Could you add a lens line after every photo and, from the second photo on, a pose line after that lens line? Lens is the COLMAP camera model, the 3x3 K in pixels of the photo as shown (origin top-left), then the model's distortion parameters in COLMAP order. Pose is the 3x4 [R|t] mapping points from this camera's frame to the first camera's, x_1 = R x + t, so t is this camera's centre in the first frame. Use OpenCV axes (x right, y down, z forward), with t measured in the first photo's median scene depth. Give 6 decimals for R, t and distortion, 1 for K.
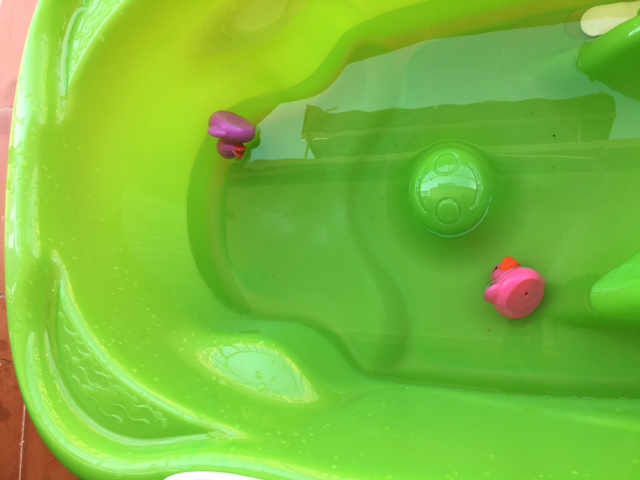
lens RADIAL K [[560.1, 0, 326.6], [0, 560.1, 244.4], [0, 0, 1]] dist [0.018798, -0.013638]
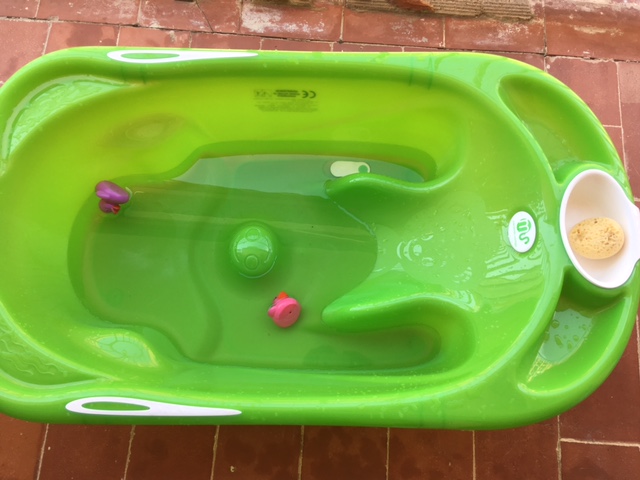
lens RADIAL K [[560.1, 0, 317.8], [0, 560.1, 243.4], [0, 0, 1]] dist [0.018798, -0.013638]
pose [[0.943488, 0.112802, 0.311617, -0.130394], [-0.075724, 0.988793, -0.128660, 0.087538], [-0.322638, 0.097793, 0.941457, -0.672446]]
